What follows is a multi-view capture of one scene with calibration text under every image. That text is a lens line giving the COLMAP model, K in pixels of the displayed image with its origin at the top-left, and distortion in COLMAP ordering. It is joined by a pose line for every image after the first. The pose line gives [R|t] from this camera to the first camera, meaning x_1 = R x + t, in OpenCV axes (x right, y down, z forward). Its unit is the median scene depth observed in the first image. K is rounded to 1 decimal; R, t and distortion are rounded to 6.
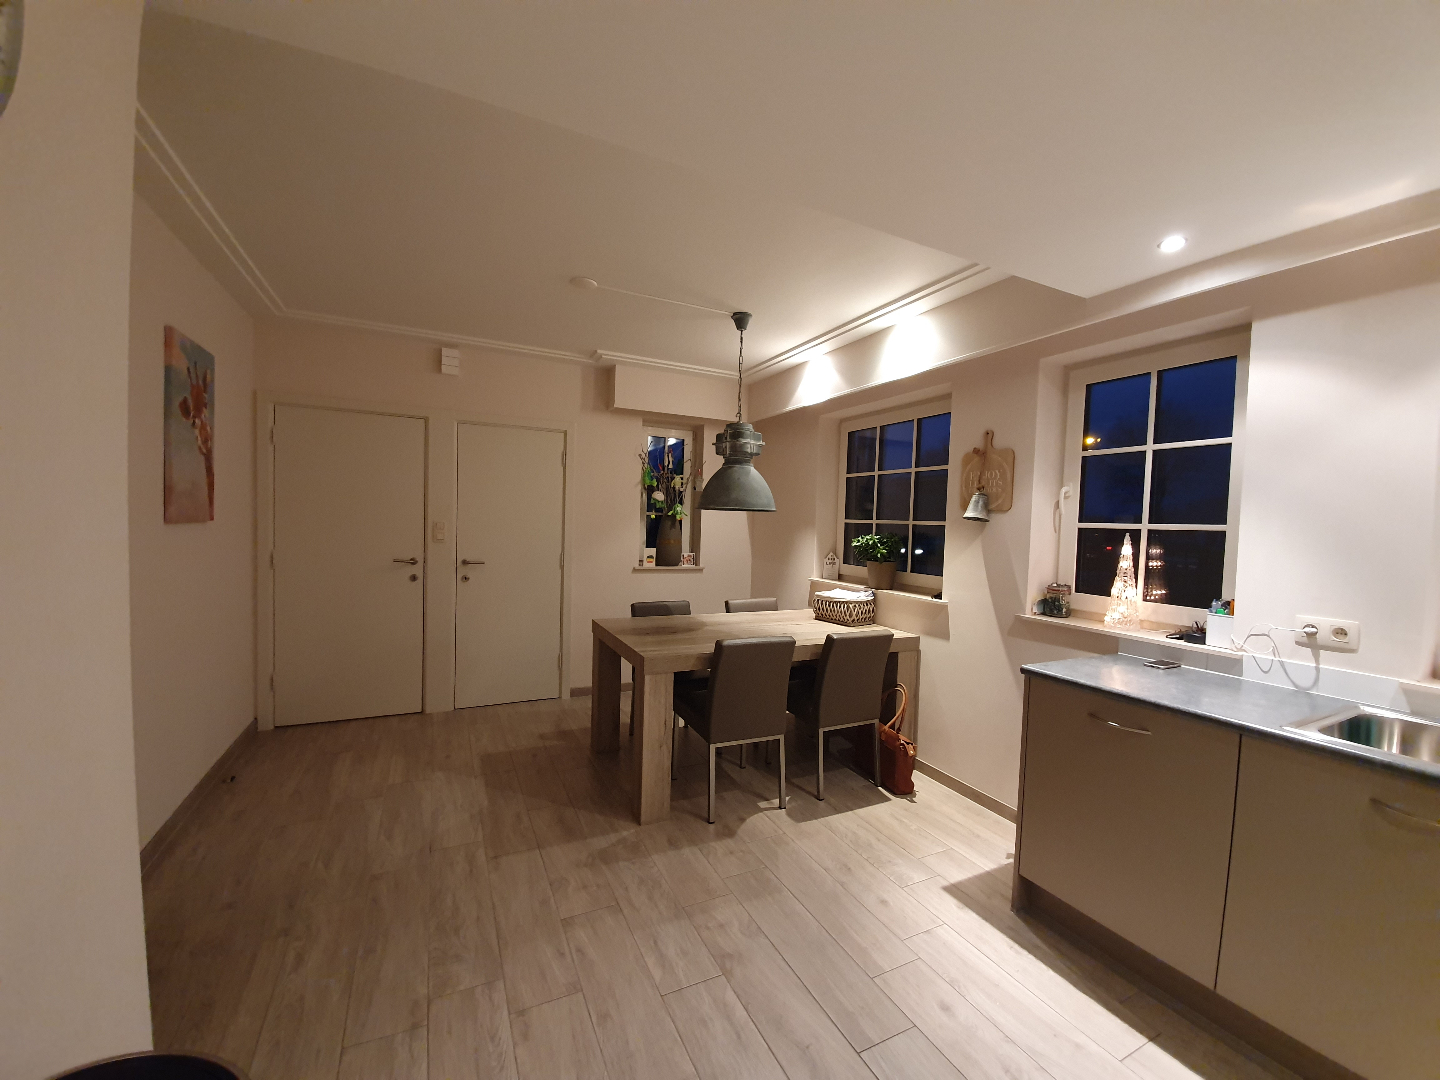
lens RADIAL K [[575.5, 0, 723.5], [0, 575.5, 543.8], [0, 0, 1]] dist [-0.002152, -0.000282]
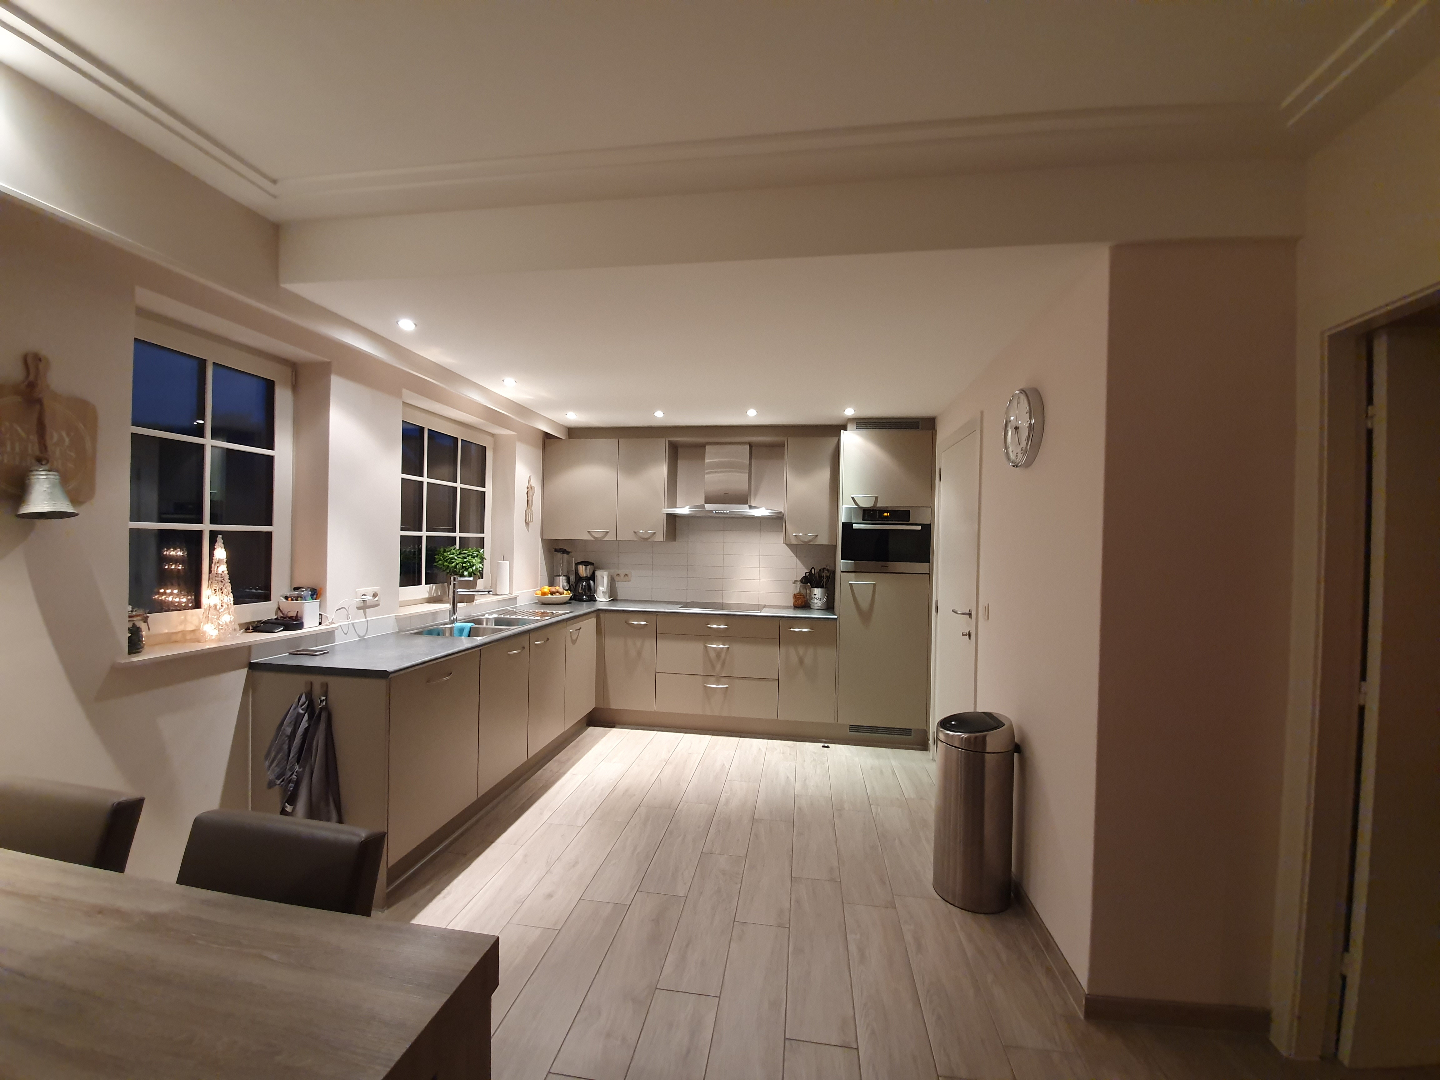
lens RADIAL K [[575.5, 0, 721.1], [0, 575.5, 545.8], [0, 0, 1]] dist [-0.002152, -0.000282]
pose [[-0.818520, -0.047996, 0.572469, -0.582852], [-0.021010, 0.998338, 0.053662, -0.082521], [-0.574094, 0.031896, -0.818168, 1.586379]]
